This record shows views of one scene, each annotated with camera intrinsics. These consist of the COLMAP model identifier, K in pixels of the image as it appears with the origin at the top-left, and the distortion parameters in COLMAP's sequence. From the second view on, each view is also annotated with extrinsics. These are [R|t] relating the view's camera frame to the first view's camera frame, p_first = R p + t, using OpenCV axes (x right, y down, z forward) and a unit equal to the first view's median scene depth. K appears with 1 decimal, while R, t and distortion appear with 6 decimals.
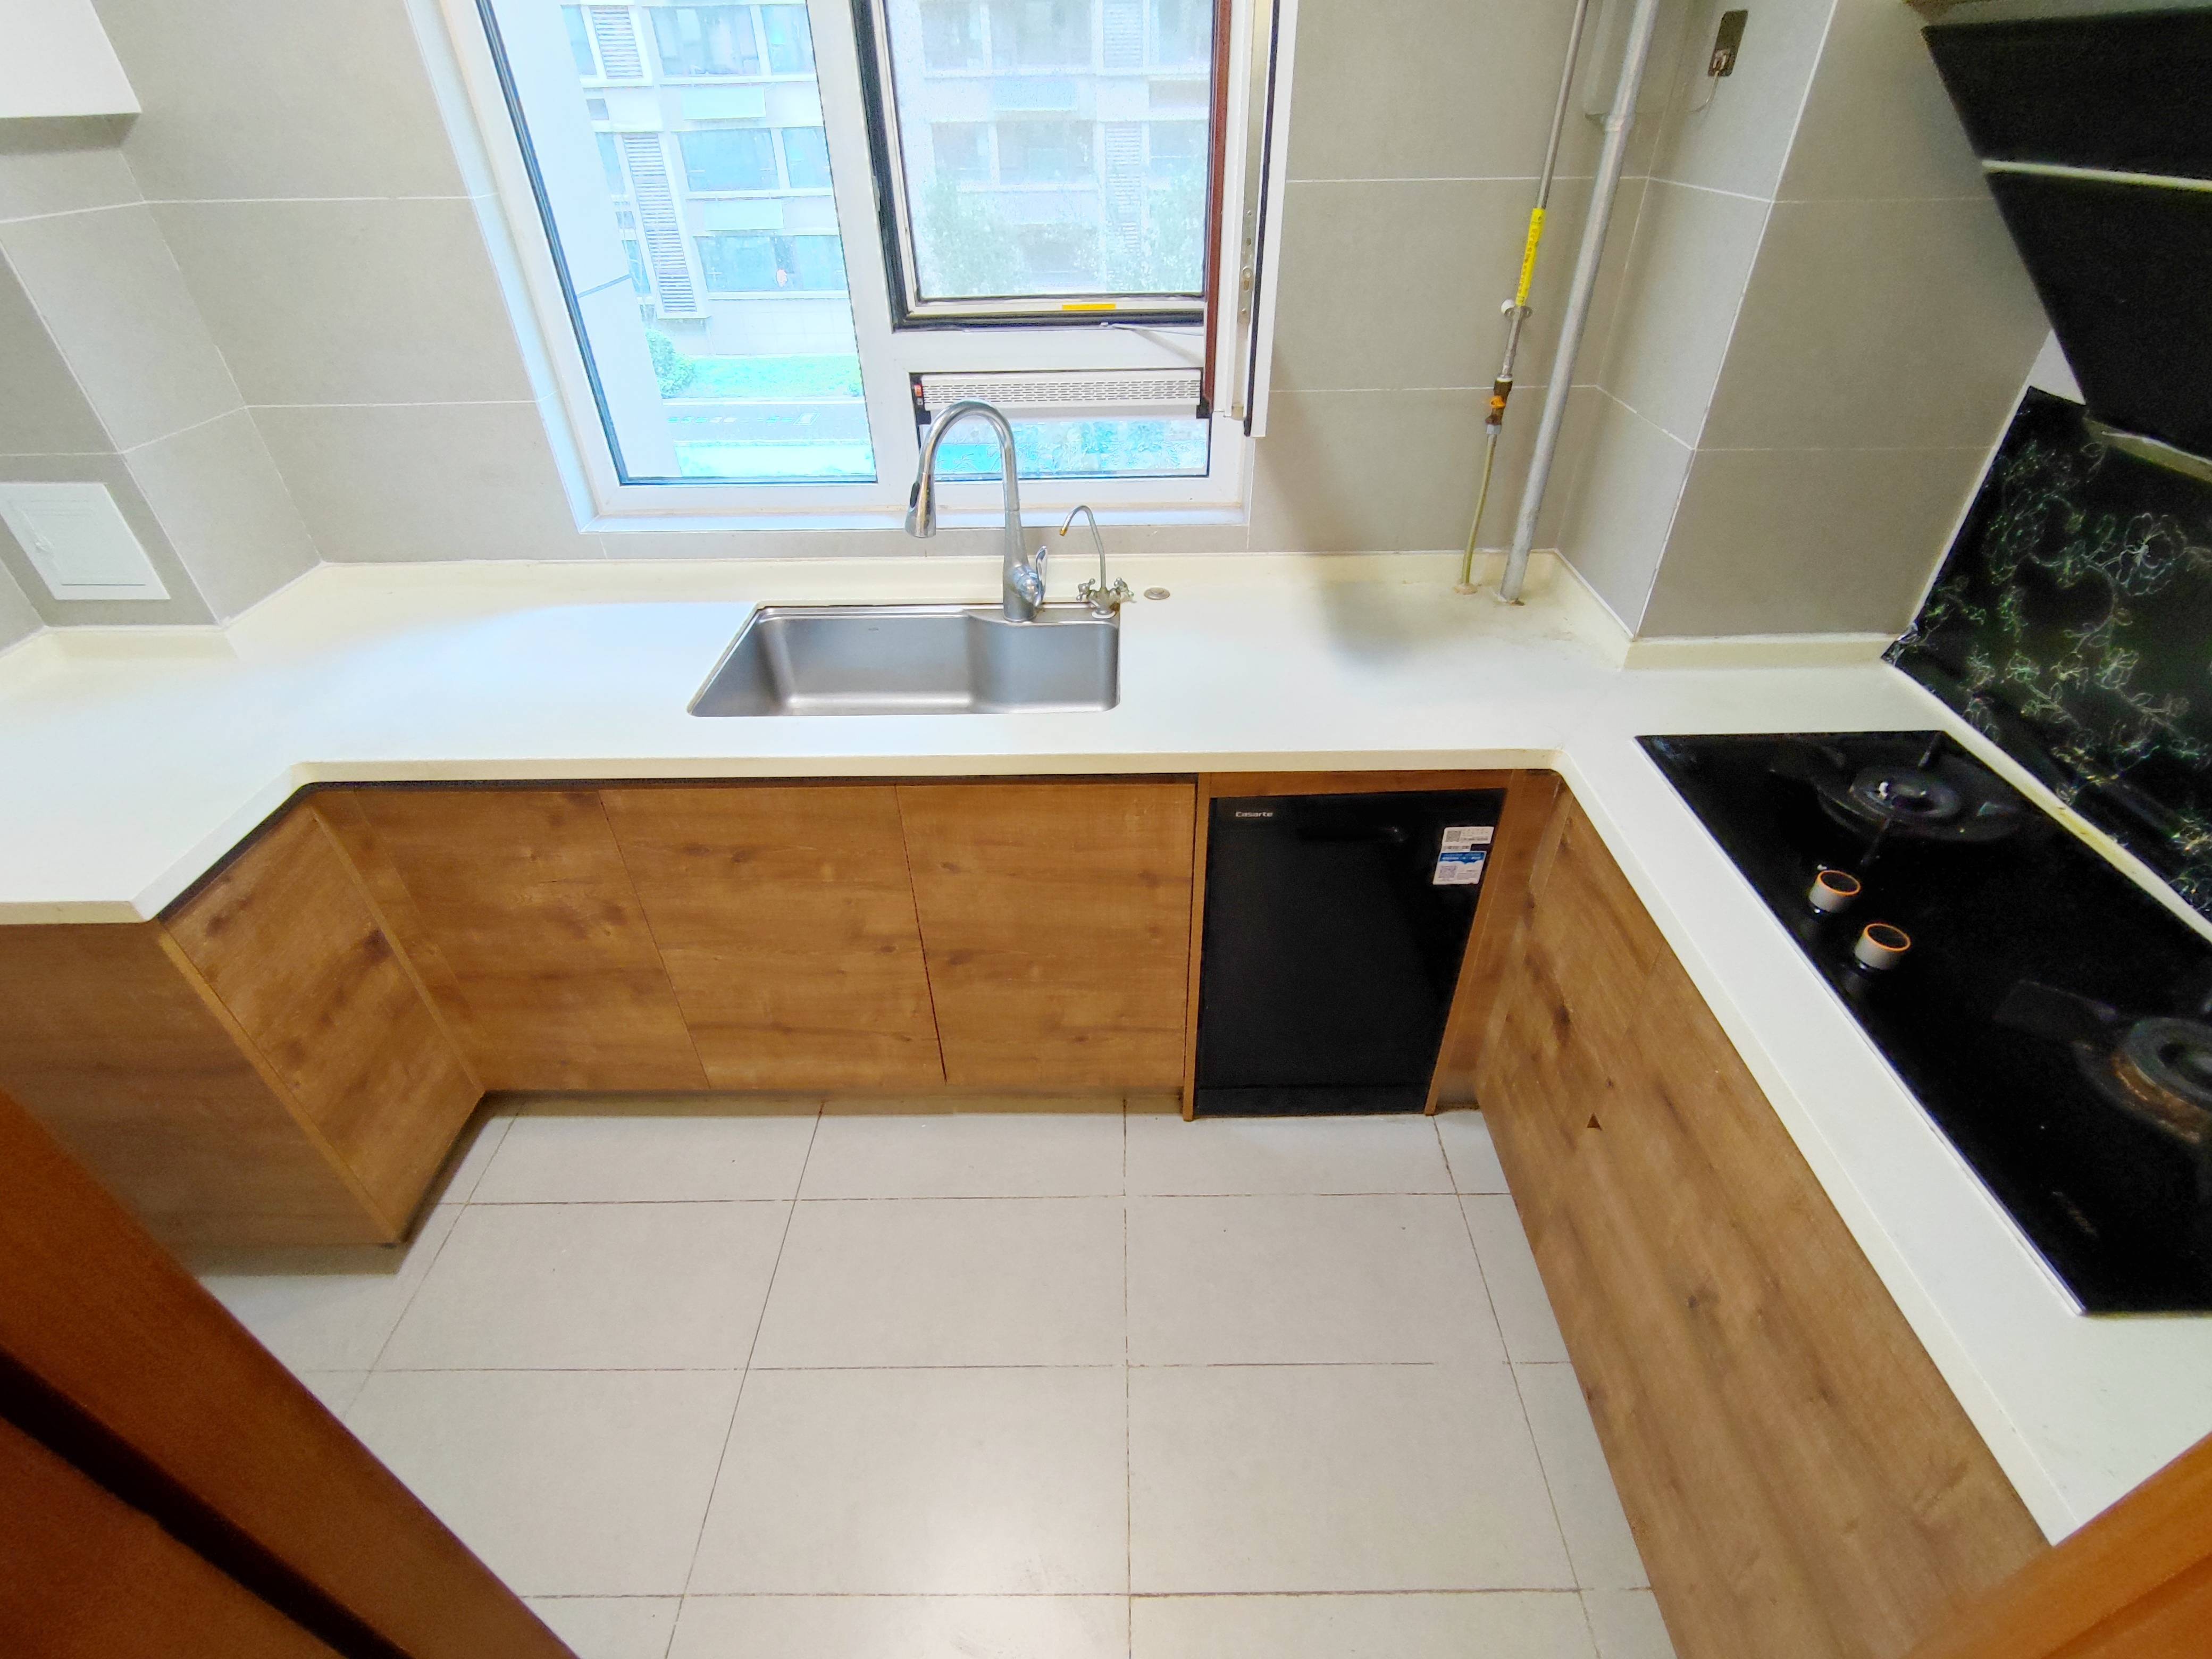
lens RADIAL K [[1023.7, 0, 1116.3], [0, 1023.7, 829.7], [0, 0, 1]] dist [0.015984, 0.000242]
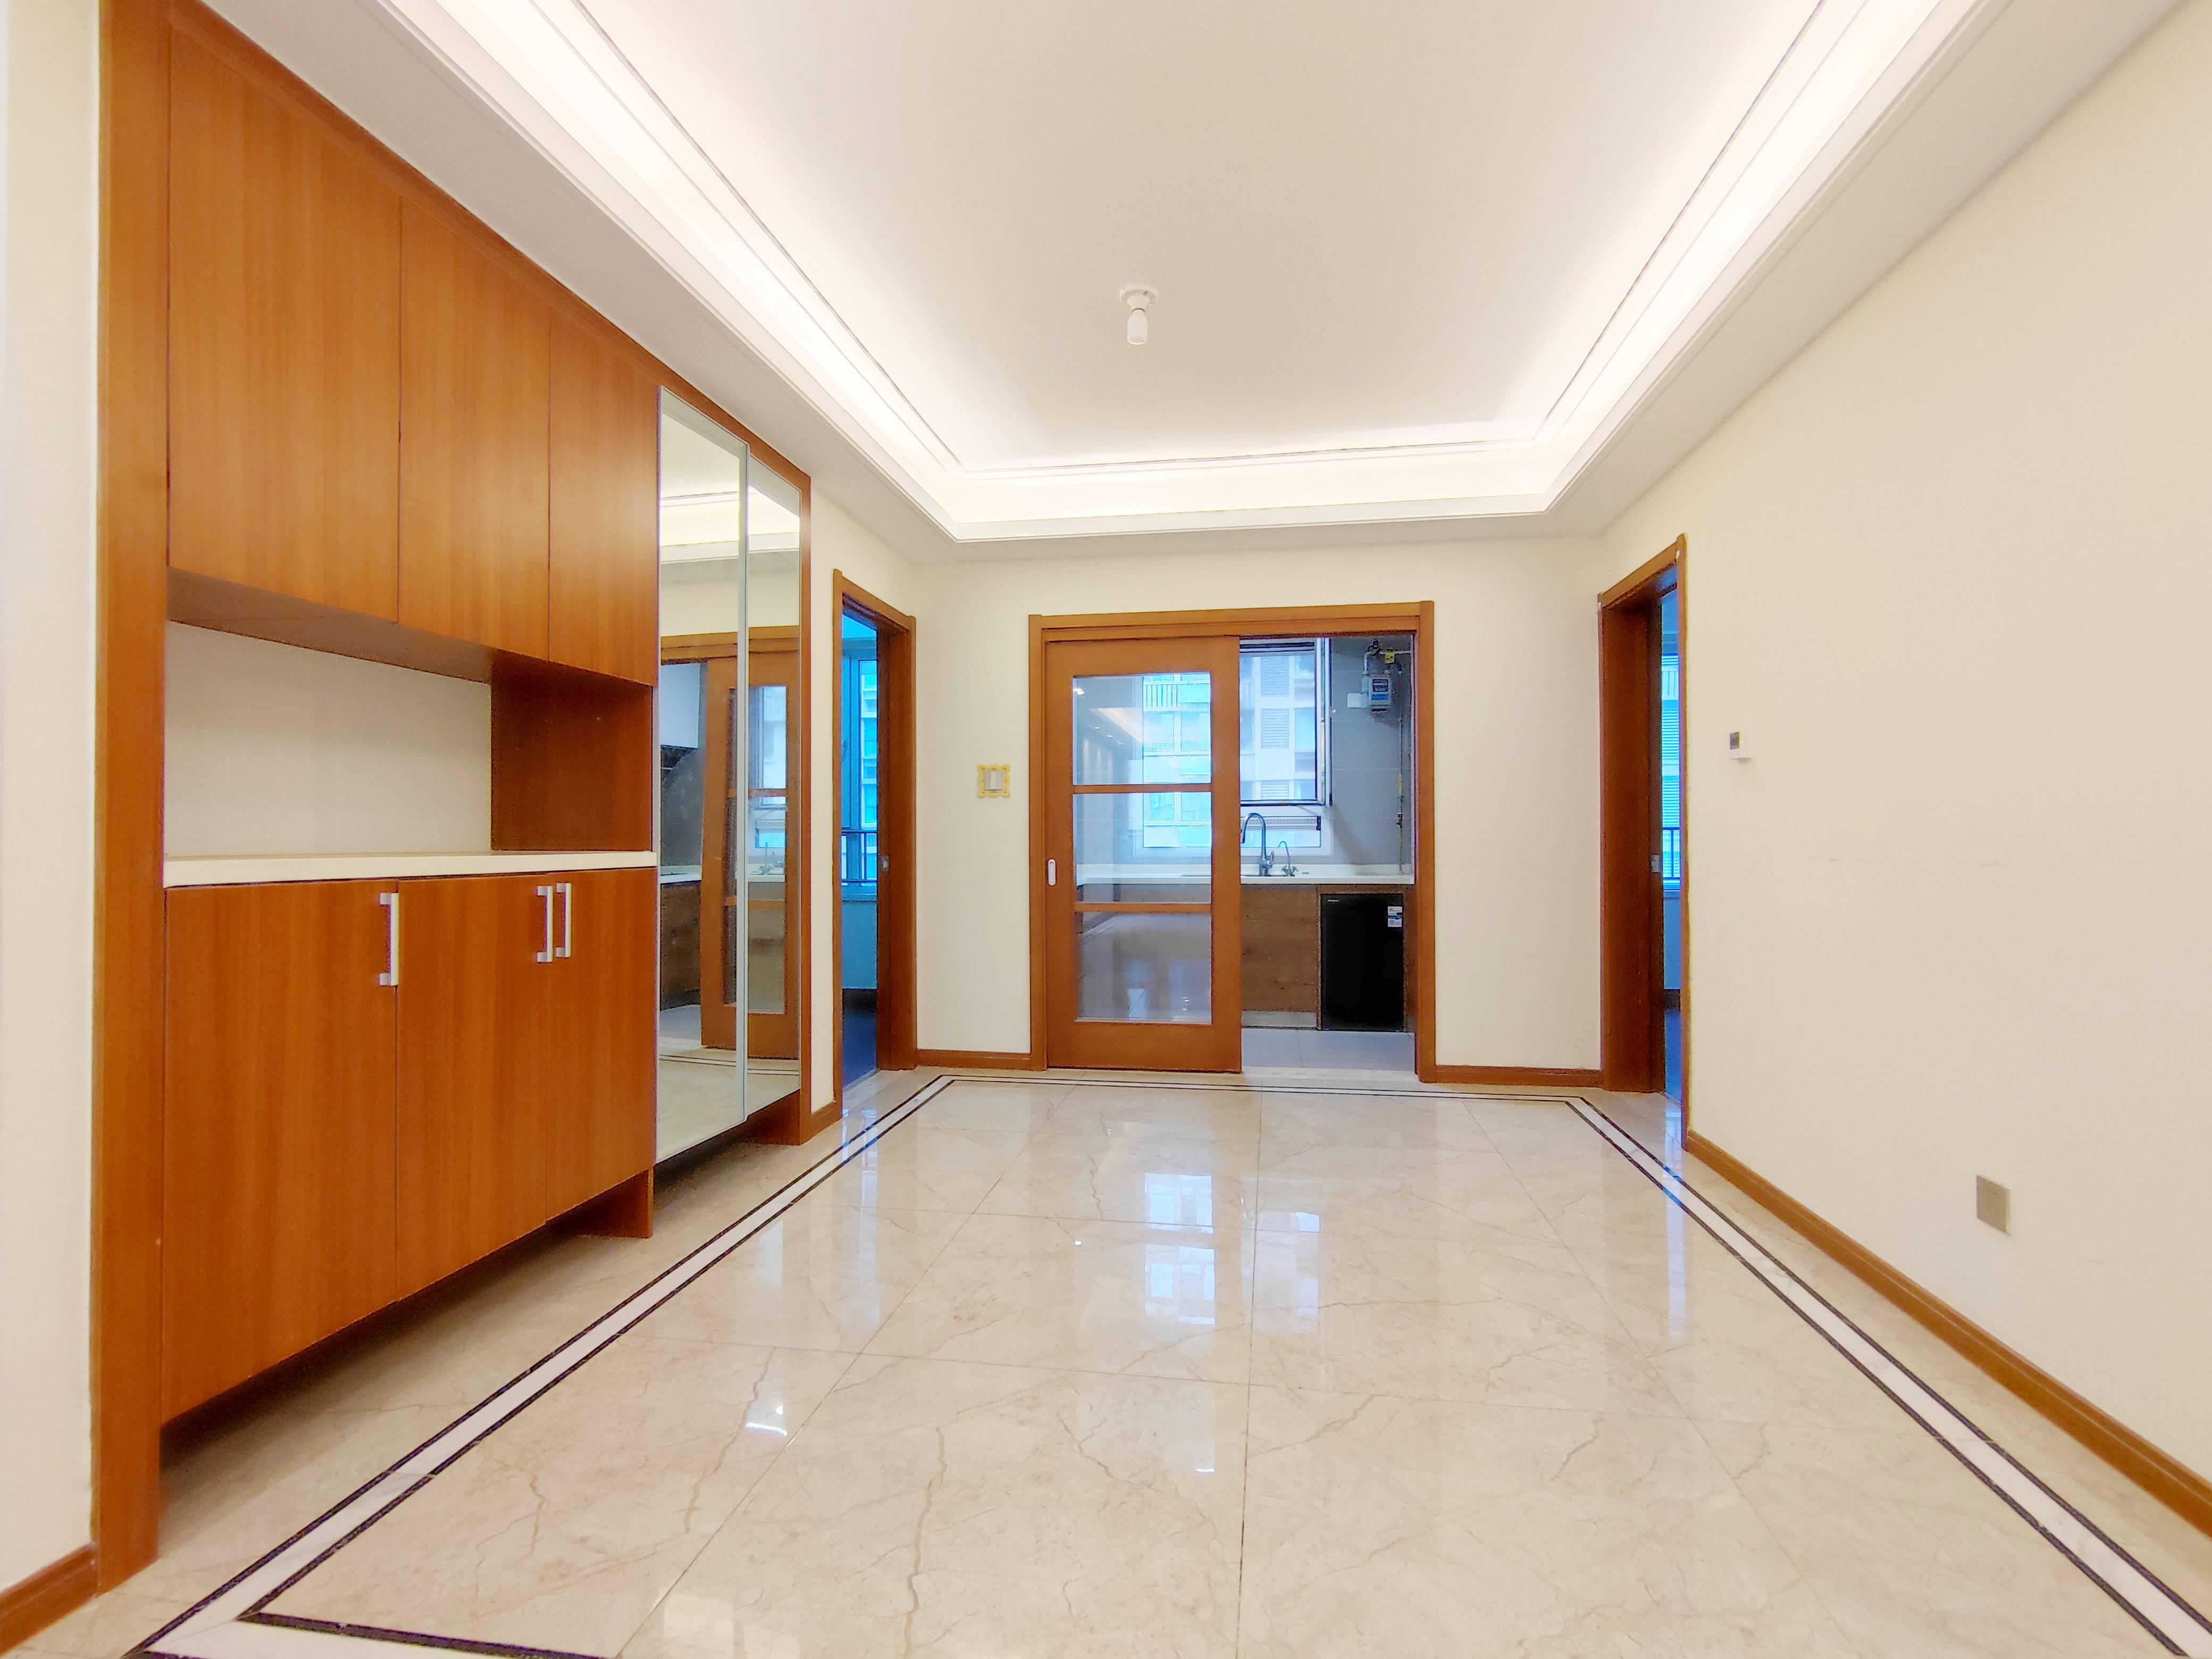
lens RADIAL K [[1023.7, 0, 1107.5], [0, 1023.7, 836.1], [0, 0, 1]] dist [0.015984, 0.000242]
pose [[0.987445, 0.008909, -0.157711, -0.084118], [-0.101913, 0.798752, -0.592967, 1.980924], [0.120689, 0.601595, 0.789631, -2.054593]]
